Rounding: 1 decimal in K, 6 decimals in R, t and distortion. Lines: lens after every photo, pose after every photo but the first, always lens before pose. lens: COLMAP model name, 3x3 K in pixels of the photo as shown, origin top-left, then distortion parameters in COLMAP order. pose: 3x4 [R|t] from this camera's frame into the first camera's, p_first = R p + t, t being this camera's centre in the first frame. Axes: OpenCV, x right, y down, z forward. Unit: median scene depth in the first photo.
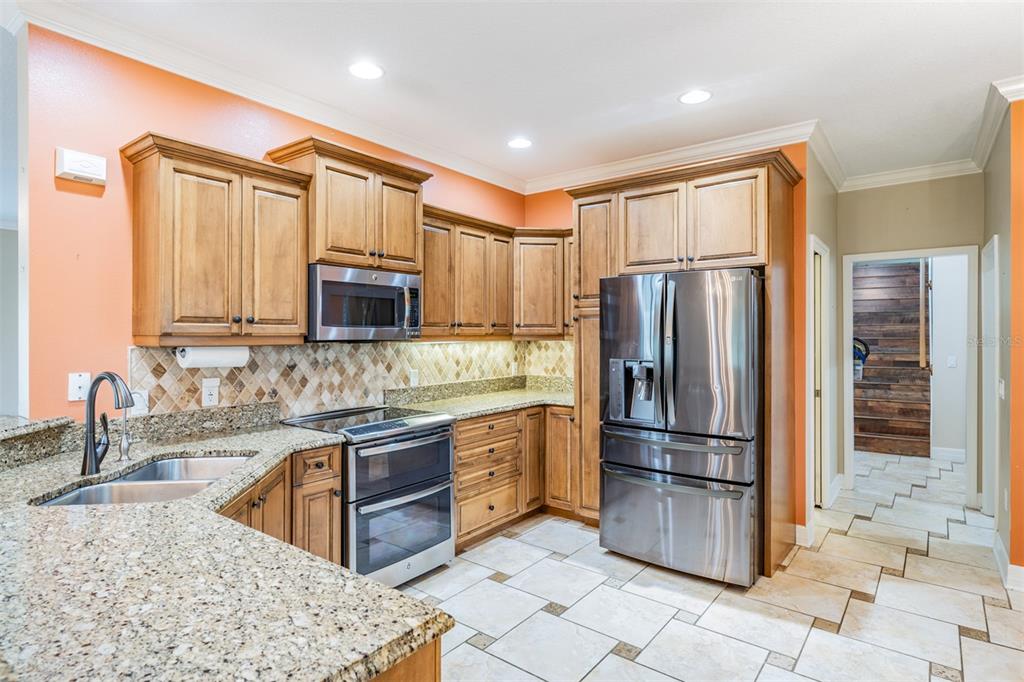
lens RADIAL K [[547.2, 0, 509.4], [0, 547.2, 329.9], [0, 0, 1]] dist [0.002593, -0.000248]
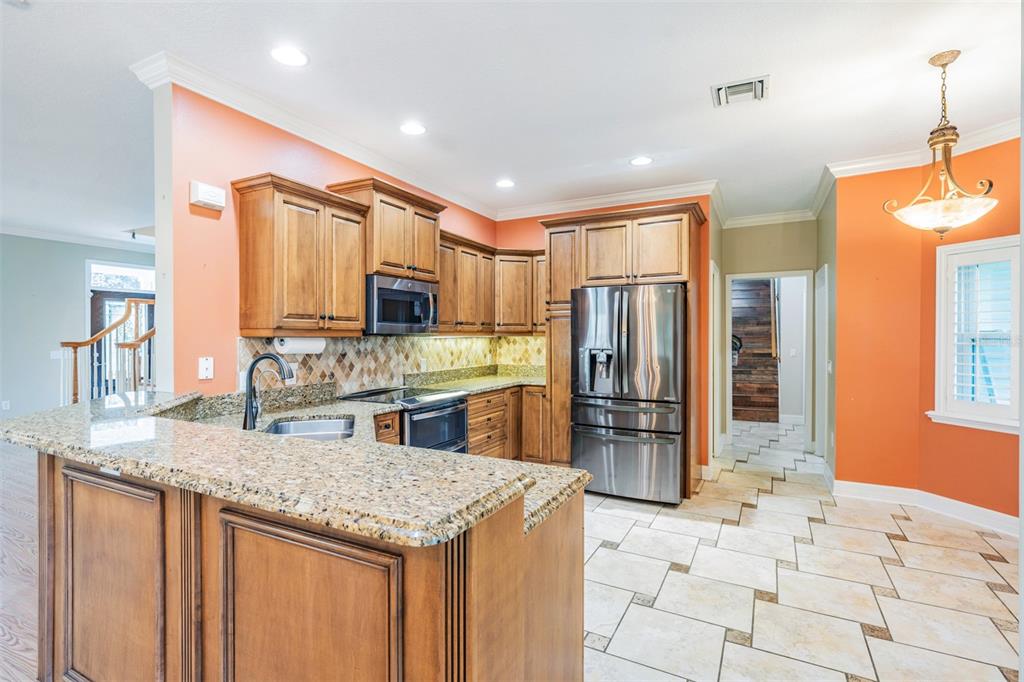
lens RADIAL K [[491.0, 0, 510.6], [0, 491.0, 335.2], [0, 0, 1]] dist [0.000313, -0.000178]
pose [[0.984914, -0.000336, 0.173043, -0.199783], [-0.000594, 0.999986, 0.005325, 0.014253], [-0.173042, -0.005347, 0.984900, -0.176938]]
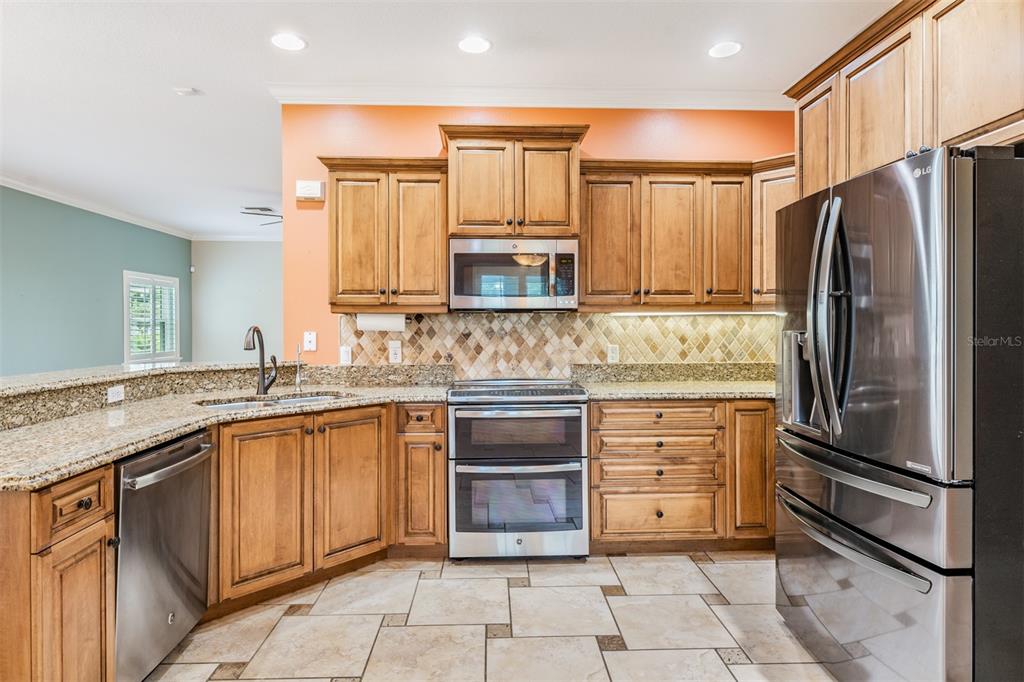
lens RADIAL K [[575.6, 0, 507.4], [0, 575.6, 324.9], [0, 0, 1]] dist [0.004124, -0.001927]
pose [[0.636393, -0.003410, -0.771358, 0.519828], [0.007298, 0.999972, 0.001600, 0.043154], [0.771331, -0.006648, 0.636400, 0.302200]]
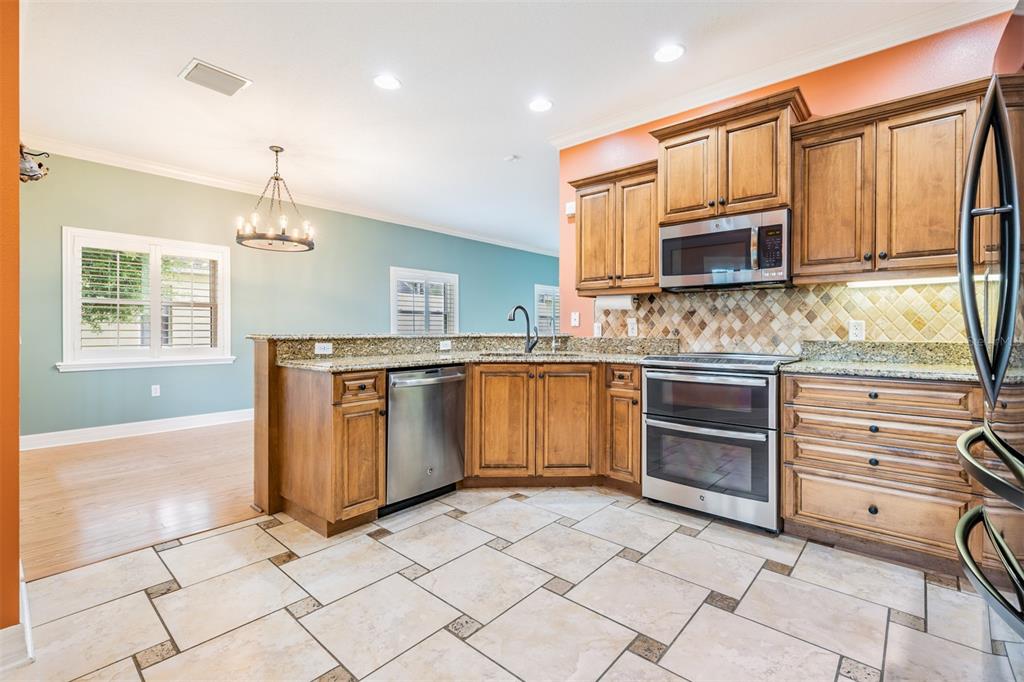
lens RADIAL K [[459.7, 0, 504.1], [0, 459.7, 329.1], [0, 0, 1]] dist [0.000640, -0.000434]
pose [[-0.078316, -0.001516, -0.996927, 0.635019], [0.001599, 0.999997, -0.001646, 0.099868], [0.996927, -0.001723, -0.078314, 0.616368]]
